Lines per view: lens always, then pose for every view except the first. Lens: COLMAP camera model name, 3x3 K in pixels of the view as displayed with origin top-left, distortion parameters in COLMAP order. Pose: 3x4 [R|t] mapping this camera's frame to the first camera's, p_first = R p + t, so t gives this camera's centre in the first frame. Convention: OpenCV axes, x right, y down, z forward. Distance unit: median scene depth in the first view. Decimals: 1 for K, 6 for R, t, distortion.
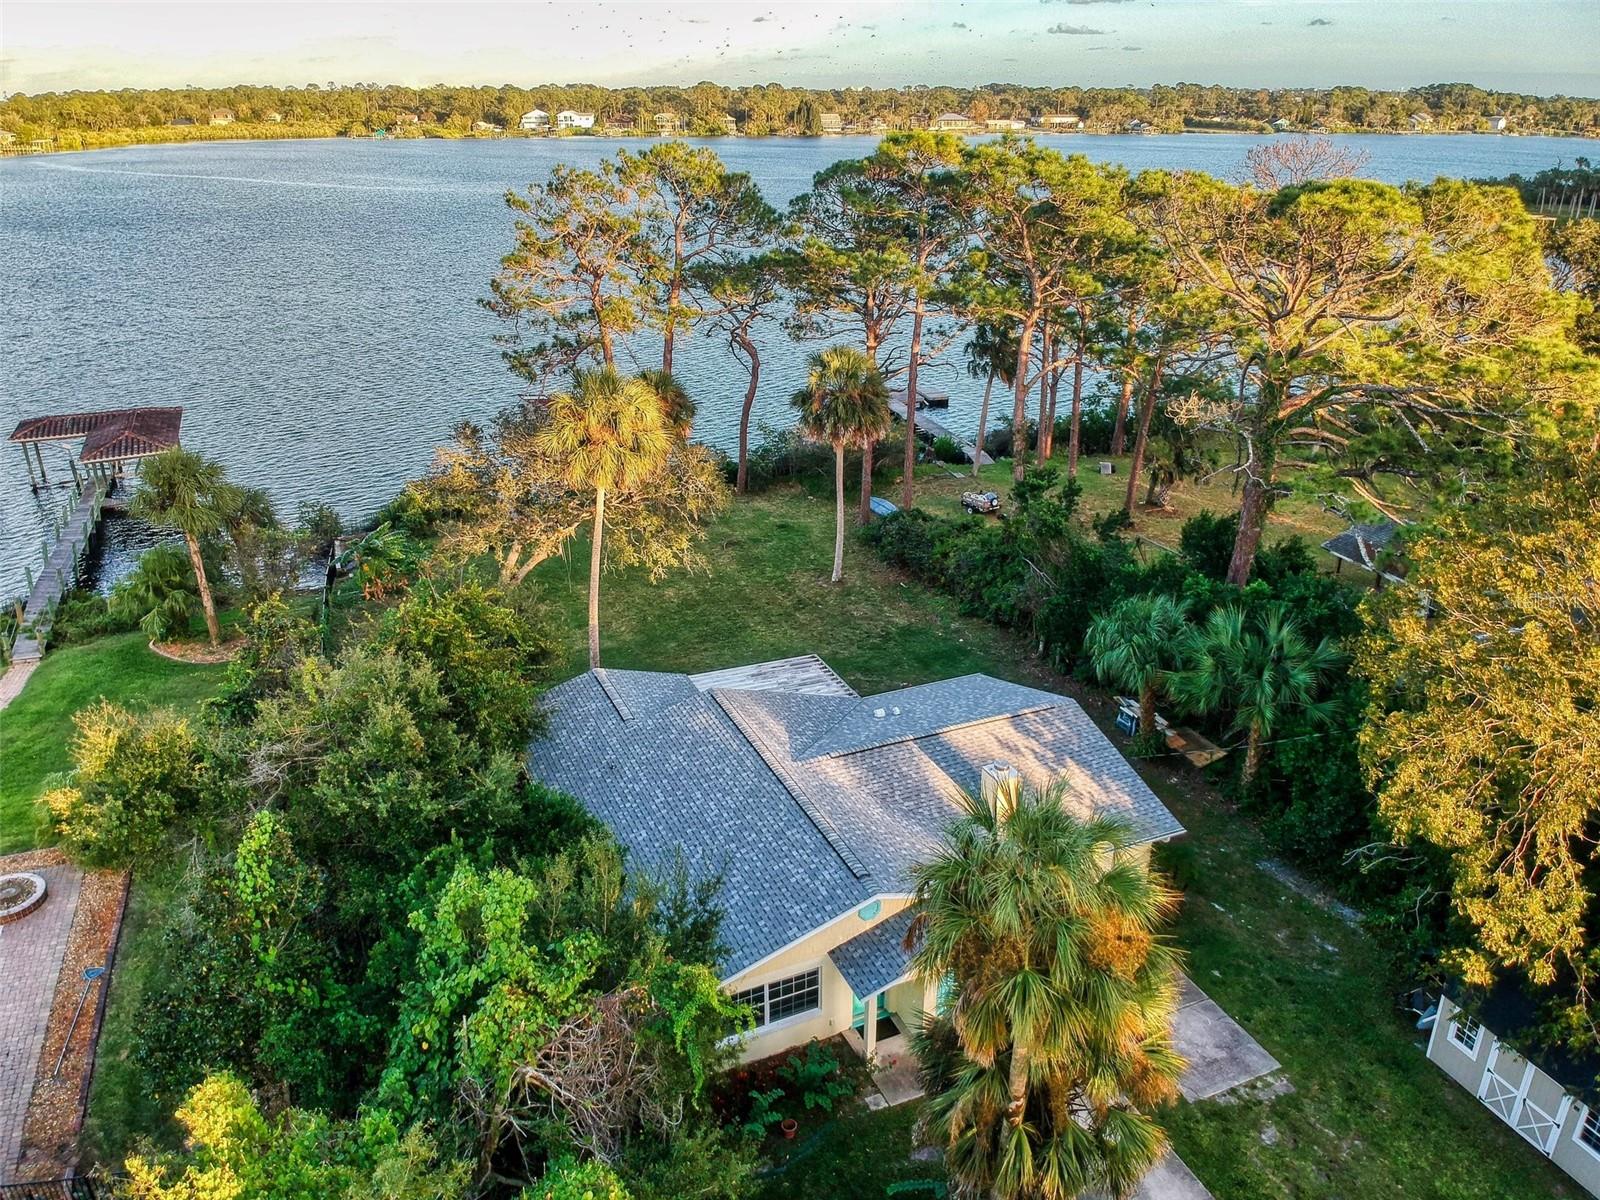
lens RADIAL K [[1244.9, 0, 771.8], [0, 1244.9, 545.4], [0, 0, 1]] dist [0.099888, -0.186993]
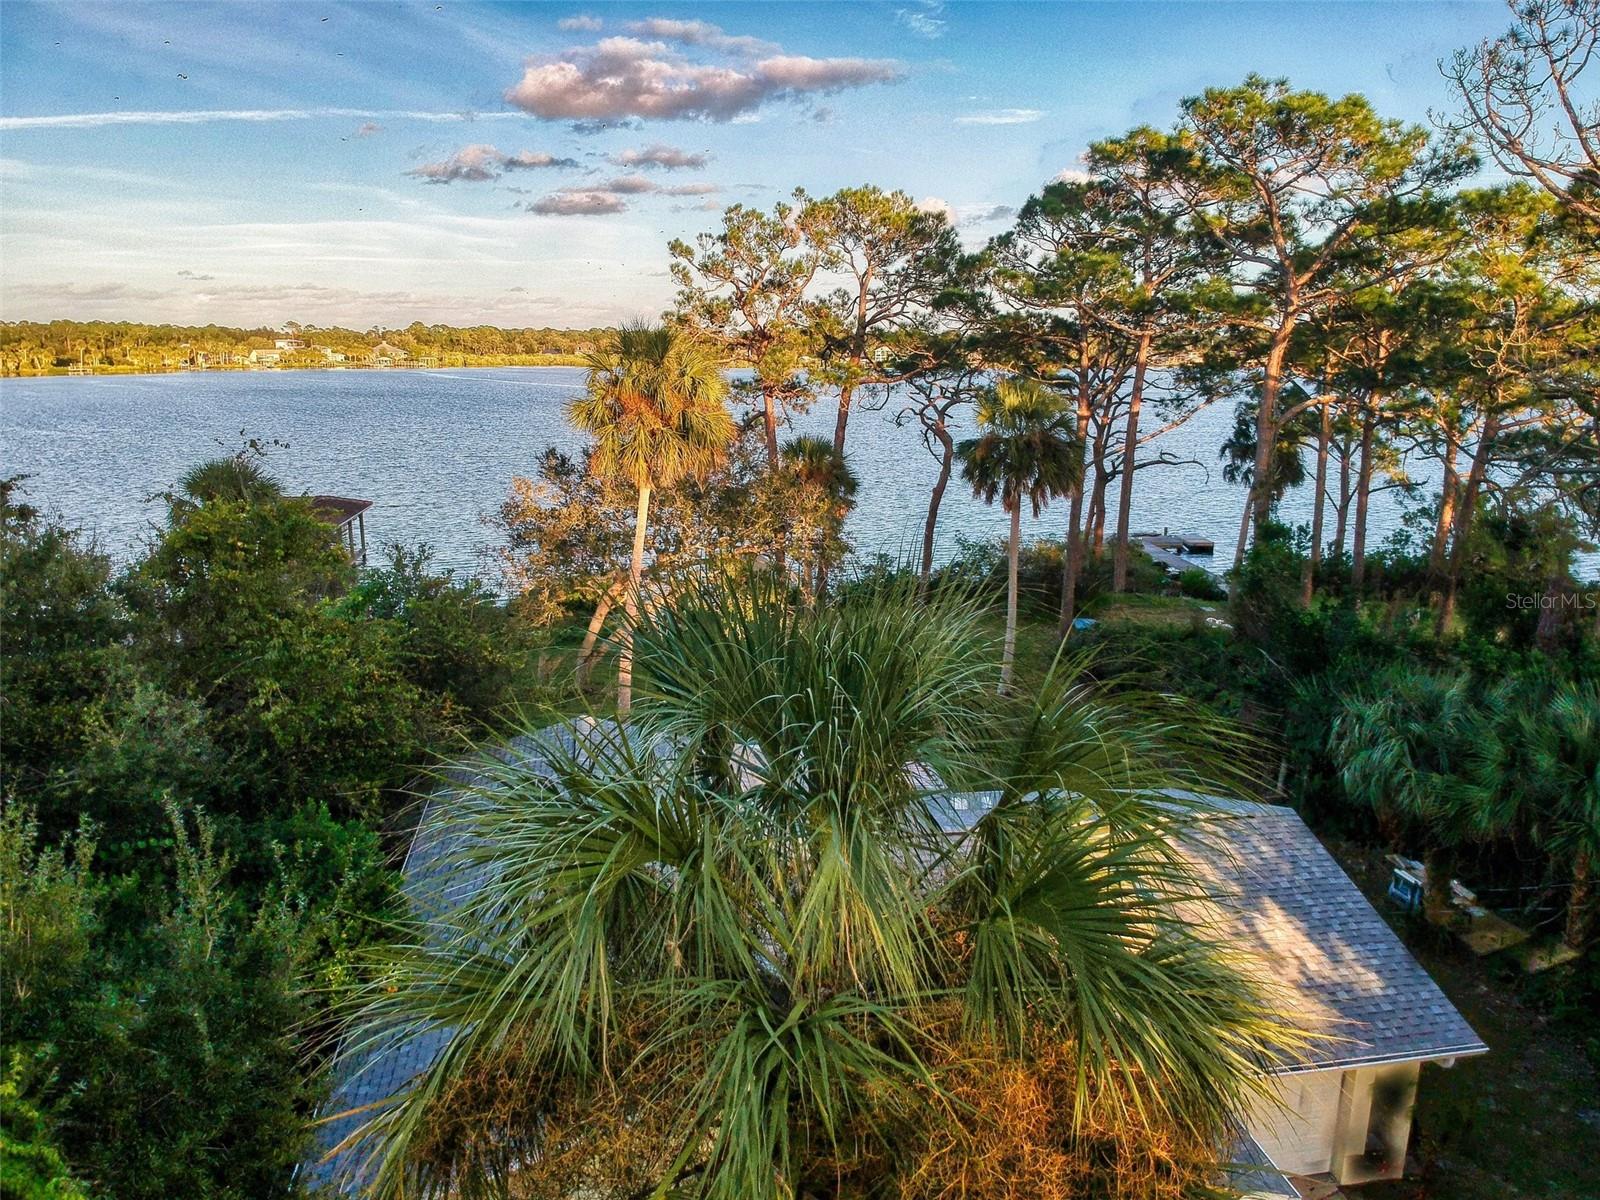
lens RADIAL K [[1177.1, 0, 800.0], [0, 1177.1, 600.0], [0, 0, 1]] dist [0.096521, -0.180693]
pose [[0.968529, 0.059046, -0.241795, 0.127211], [-0.096386, 0.984632, -0.145636, 0.111857], [0.229480, 0.164359, 0.959336, 0.343835]]
